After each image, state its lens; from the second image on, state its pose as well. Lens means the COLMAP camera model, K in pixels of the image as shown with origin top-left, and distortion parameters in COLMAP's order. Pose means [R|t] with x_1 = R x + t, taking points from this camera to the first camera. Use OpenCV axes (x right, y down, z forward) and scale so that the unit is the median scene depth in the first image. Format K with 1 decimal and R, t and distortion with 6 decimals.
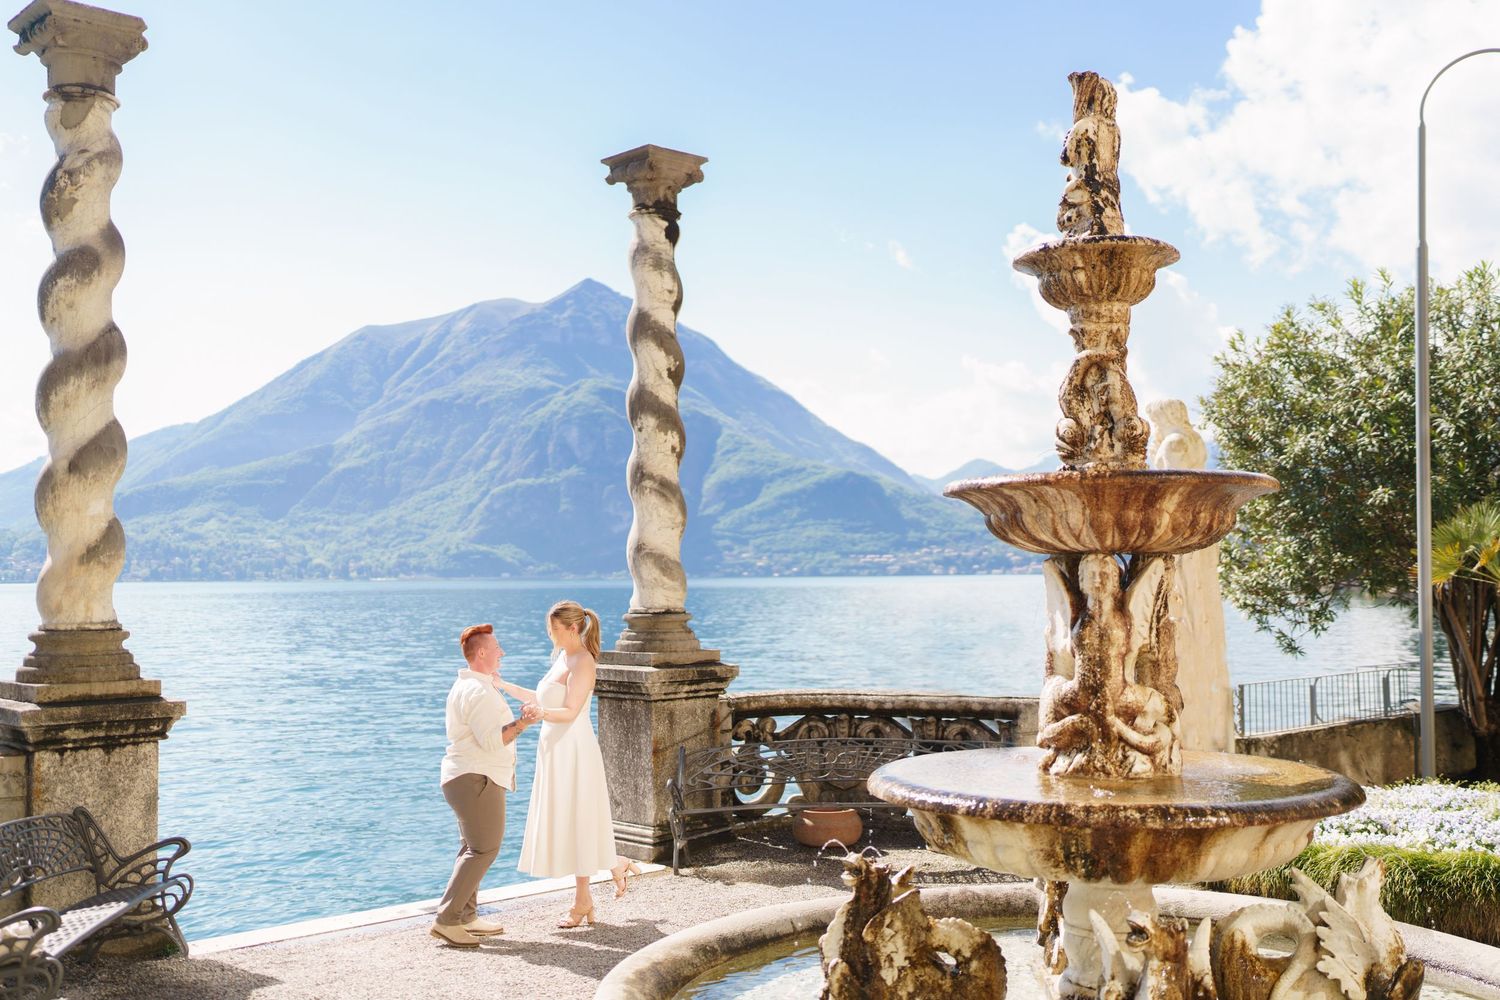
lens RADIAL K [[1496.5, 0, 735.9], [0, 1496.5, 503.3], [0, 0, 1]] dist [-0.055811, 0.157205]
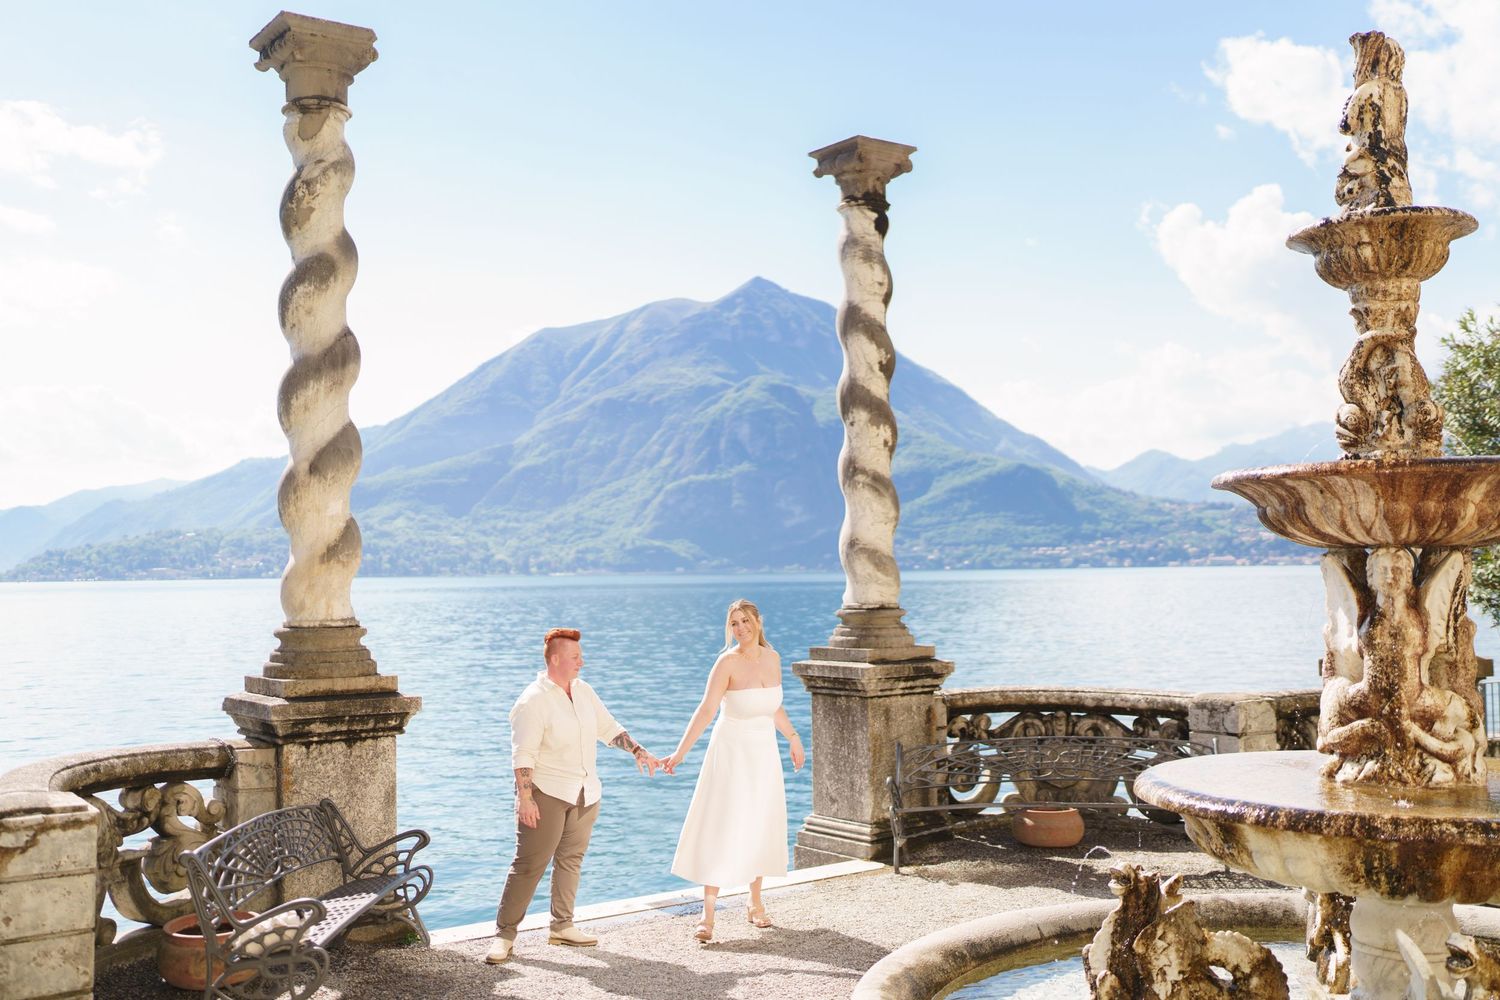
lens RADIAL K [[1481.8, 0, 731.5], [0, 1481.8, 510.0], [0, 0, 1]] dist [-0.054580, 0.162531]
pose [[0.993087, -0.009019, -0.117034, -0.055226], [0.009979, 0.999921, 0.007615, -0.000925], [0.116956, -0.008730, 0.993099, 0.029201]]
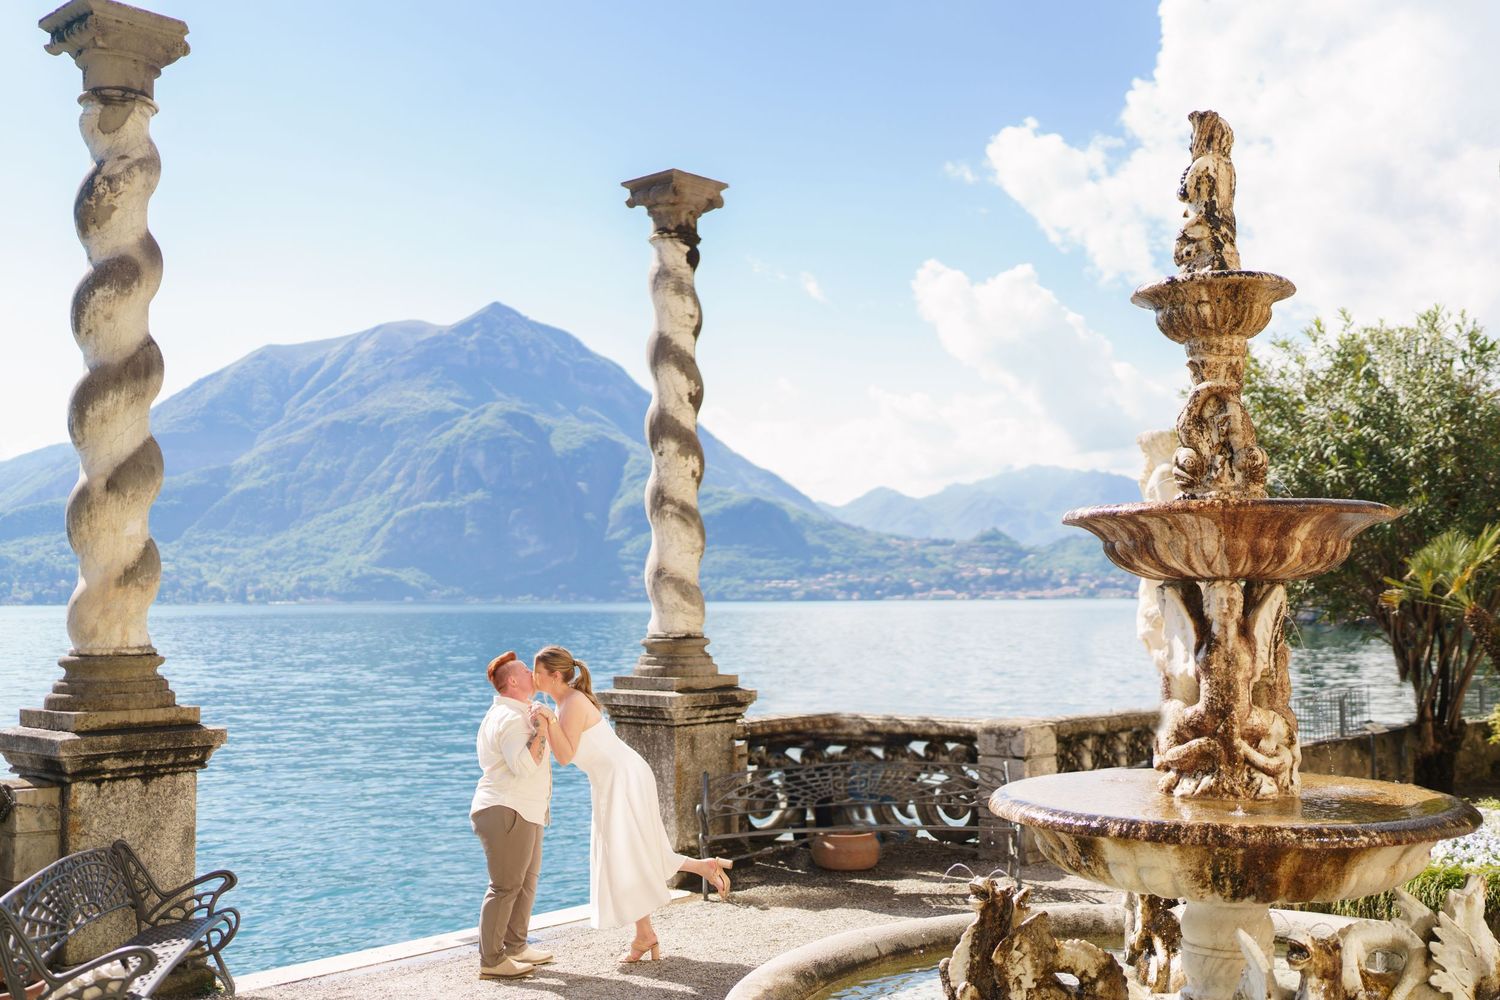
lens RADIAL K [[1482.7, 0, 782.5], [0, 1482.7, 513.9], [0, 0, 1]] dist [-0.047951, 0.140769]
pose [[0.995457, 0.008787, 0.094807, -0.145965], [-0.007822, 0.999914, -0.010544, 0.001184], [-0.094891, 0.009754, 0.995440, 0.016273]]
